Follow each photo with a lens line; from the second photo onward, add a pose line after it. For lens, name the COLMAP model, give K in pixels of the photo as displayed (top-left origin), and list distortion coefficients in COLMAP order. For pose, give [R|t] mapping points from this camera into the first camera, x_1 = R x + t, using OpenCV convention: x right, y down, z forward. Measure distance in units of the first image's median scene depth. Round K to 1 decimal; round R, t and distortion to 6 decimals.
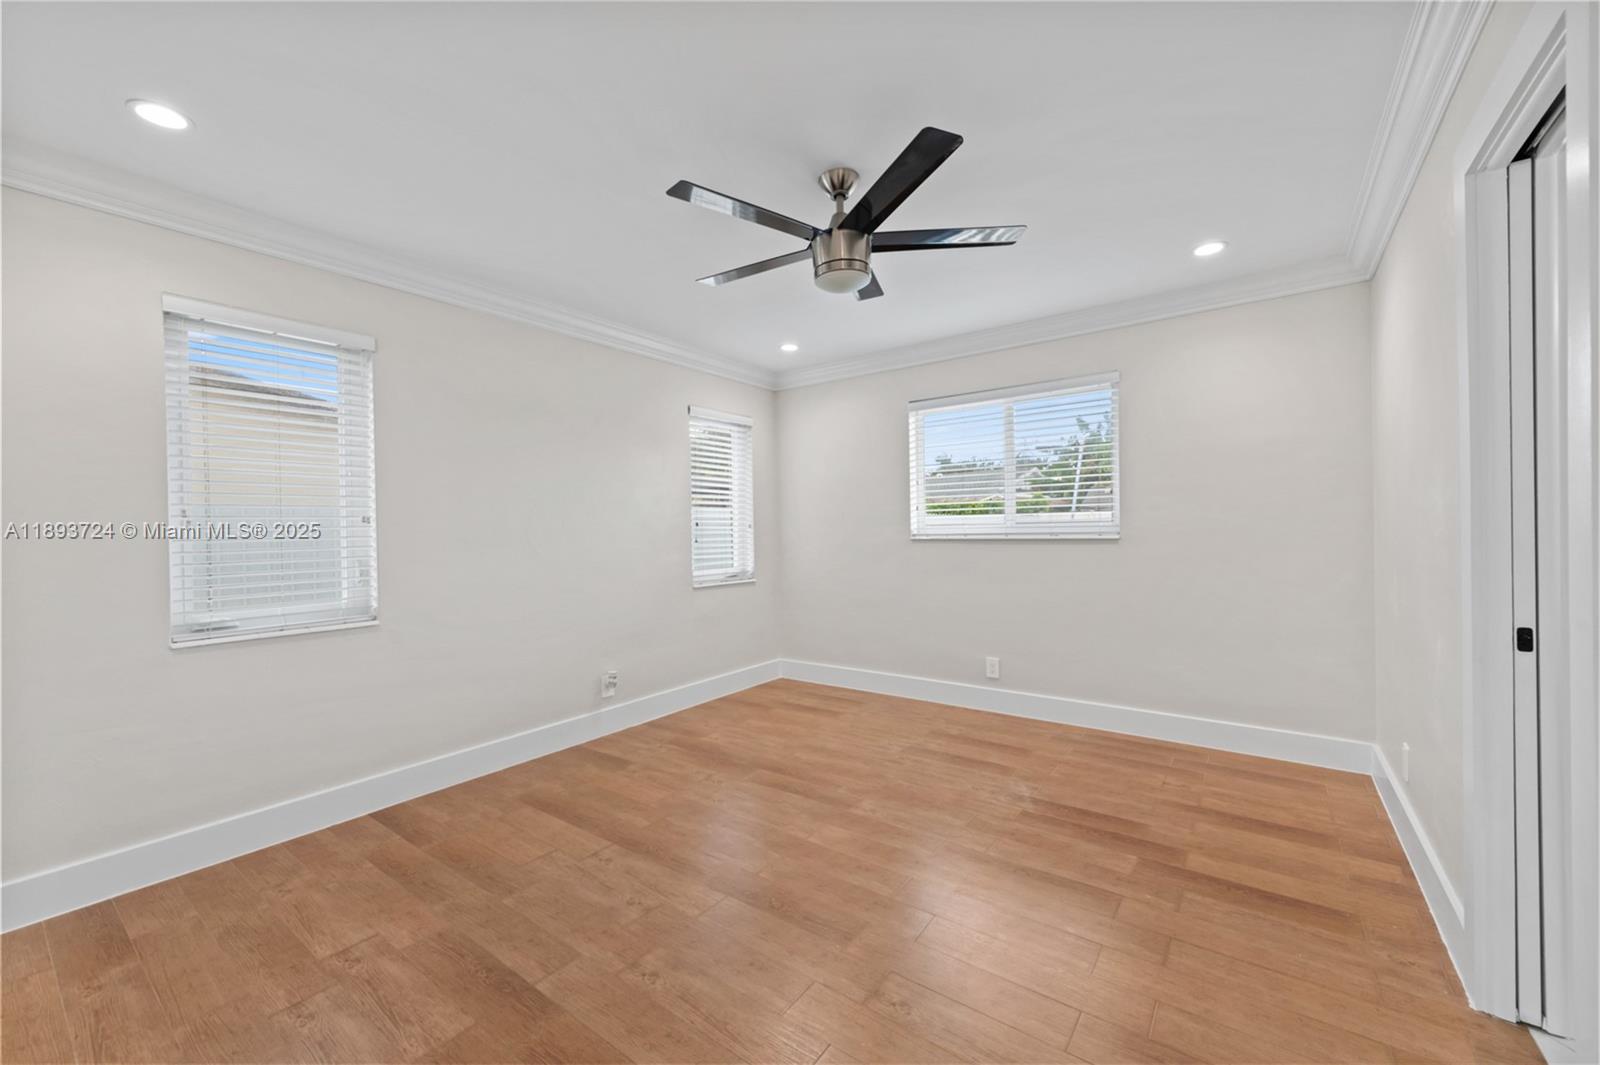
lens RADIAL K [[625.5, 0, 805.9], [0, 625.5, 533.3], [0, 0, 1]] dist [0.014133, -0.004103]
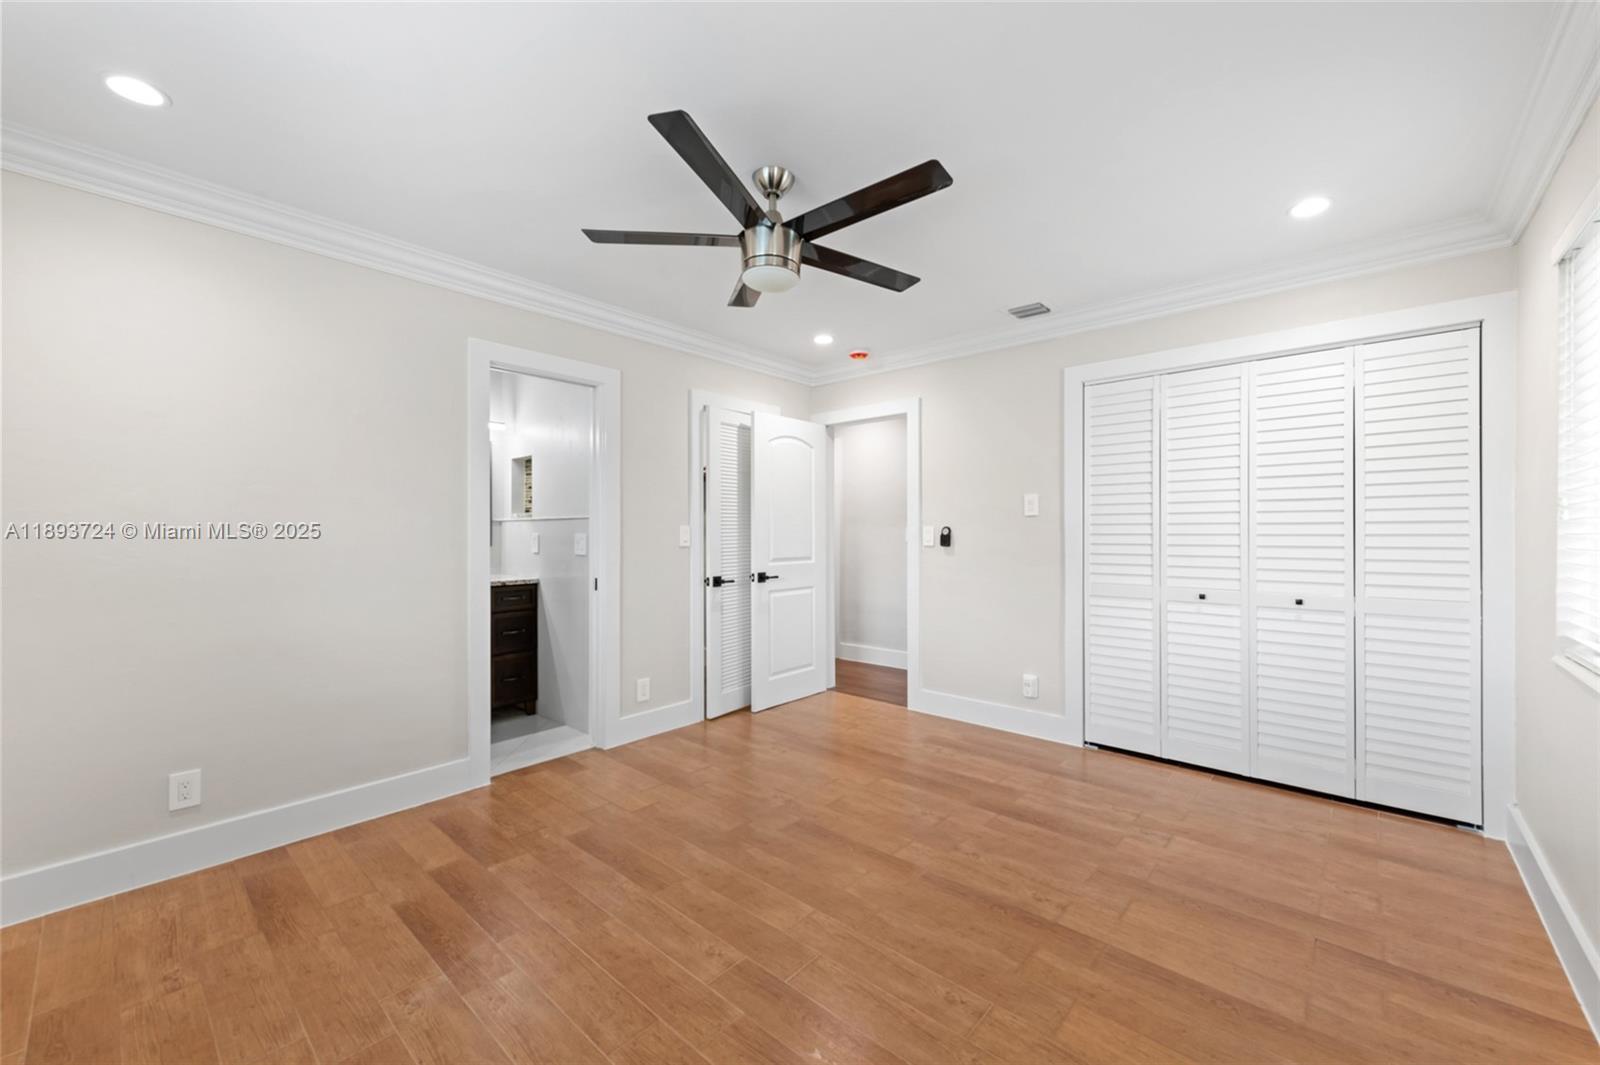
lens RADIAL K [[625.5, 0, 805.9], [0, 625.5, 533.3], [0, 0, 1]] dist [0.014133, -0.004103]
pose [[-0.995271, 0.016973, 0.095642, -0.074670], [0.017567, 0.999831, 0.005381, -0.011540], [-0.095534, 0.007036, -0.995401, 1.823930]]
